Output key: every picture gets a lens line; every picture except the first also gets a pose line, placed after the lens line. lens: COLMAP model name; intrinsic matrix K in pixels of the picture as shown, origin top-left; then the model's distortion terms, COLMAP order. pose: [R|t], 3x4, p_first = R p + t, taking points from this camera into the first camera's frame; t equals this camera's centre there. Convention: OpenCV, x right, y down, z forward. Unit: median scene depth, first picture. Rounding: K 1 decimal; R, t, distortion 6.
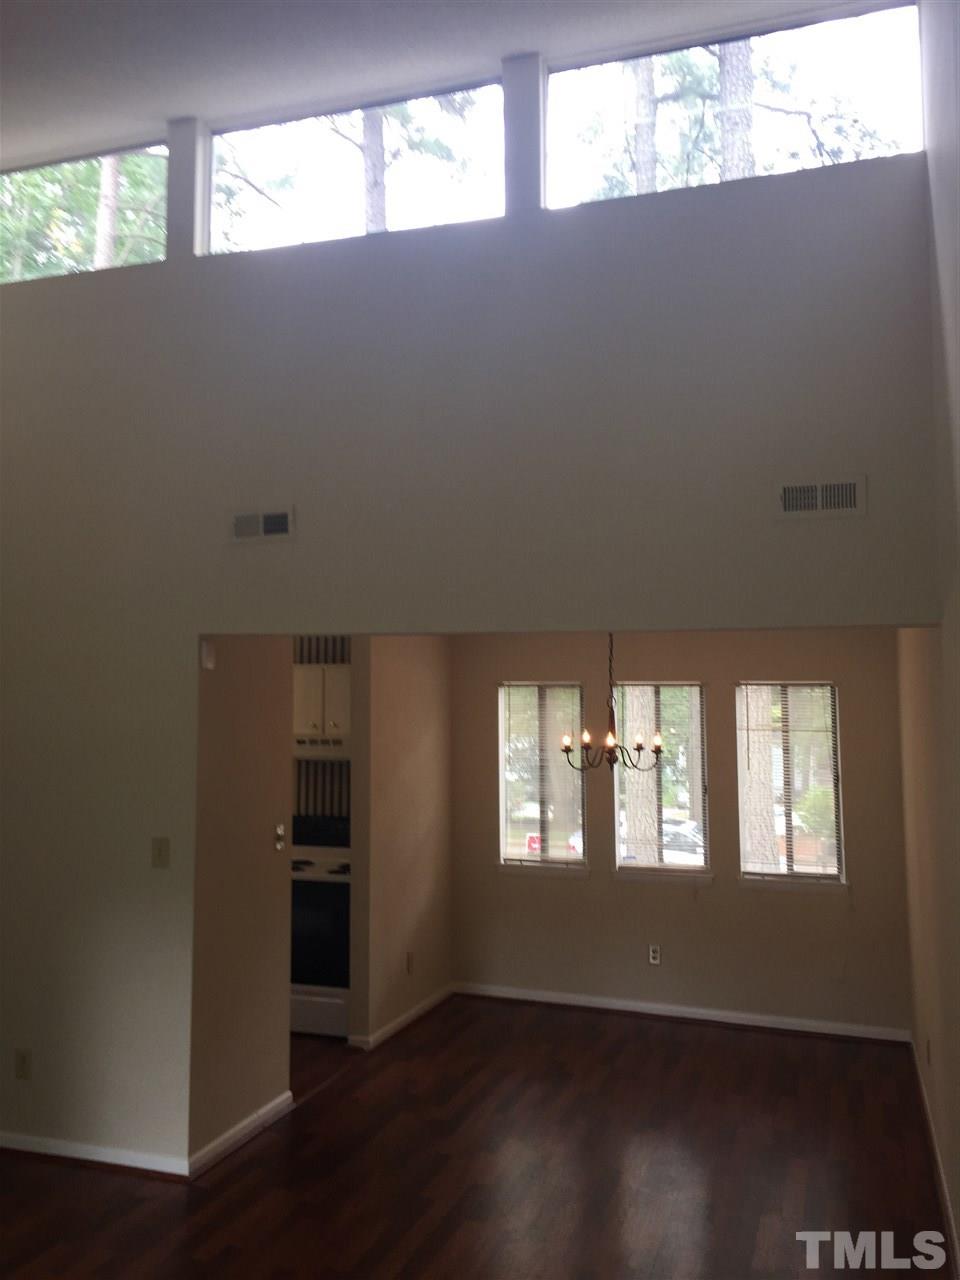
lens RADIAL K [[1080.3, 0, 459.4], [0, 1080.3, 630.8], [0, 0, 1]] dist [0.096711, -0.130560]
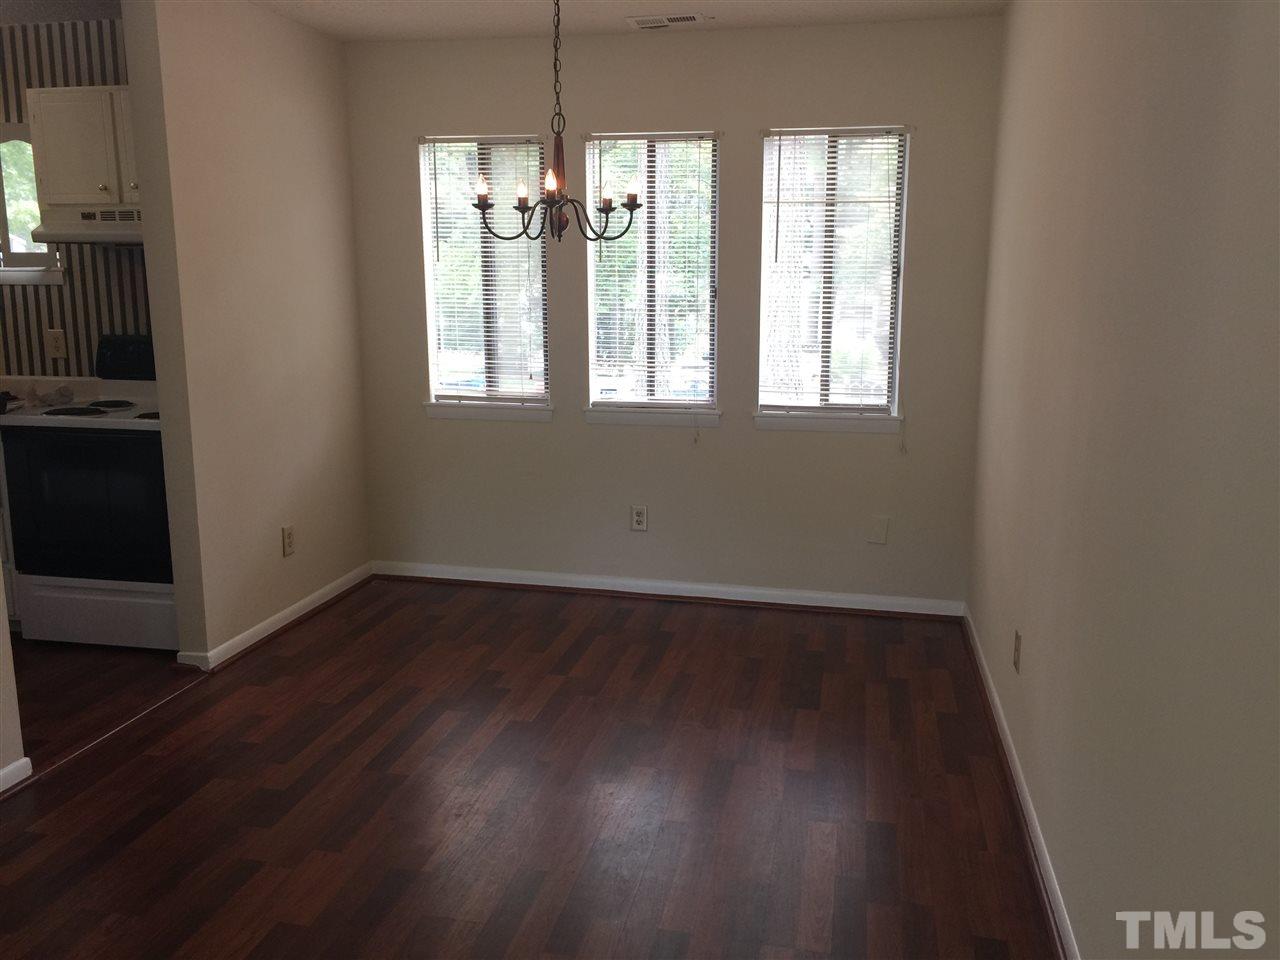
lens RADIAL K [[1080.3, 0, 637.3], [0, 1080.3, 482.9], [0, 0, 1]] dist [0.096711, -0.130560]
pose [[0.991215, -0.026425, 0.129595, 0.083921], [-0.009260, 0.963569, 0.267298, 0.079346], [-0.131937, -0.266150, 0.954860, 0.310719]]
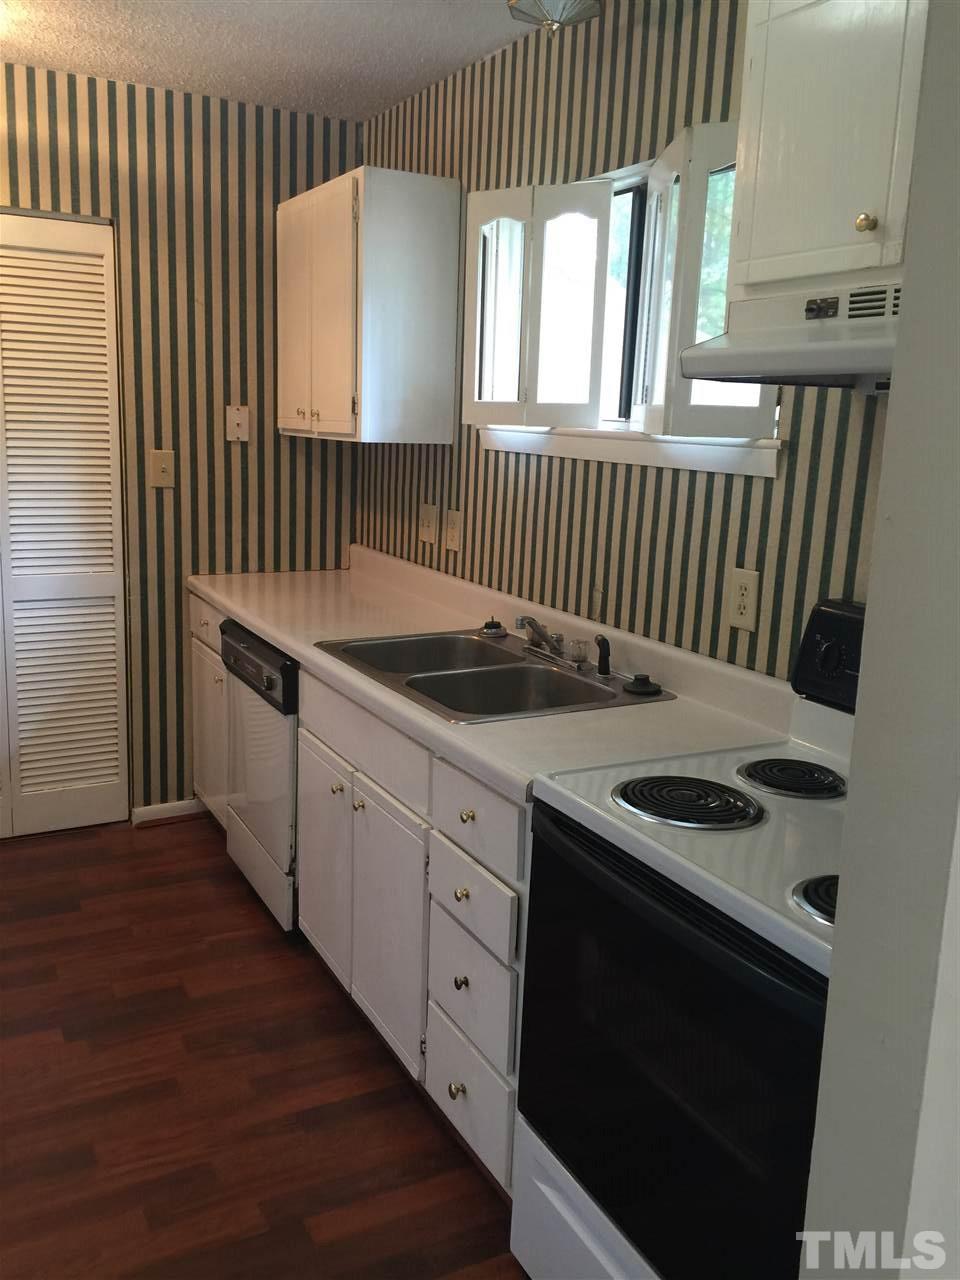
lens RADIAL K [[1080.3, 0, 459.4], [0, 1080.3, 630.8], [0, 0, 1]] dist [0.096711, -0.130560]
pose [[0.705327, 0.164012, -0.689648, -0.023949], [0.014118, 0.969424, 0.244987, 0.112578], [0.708741, -0.182533, 0.681445, 0.772940]]
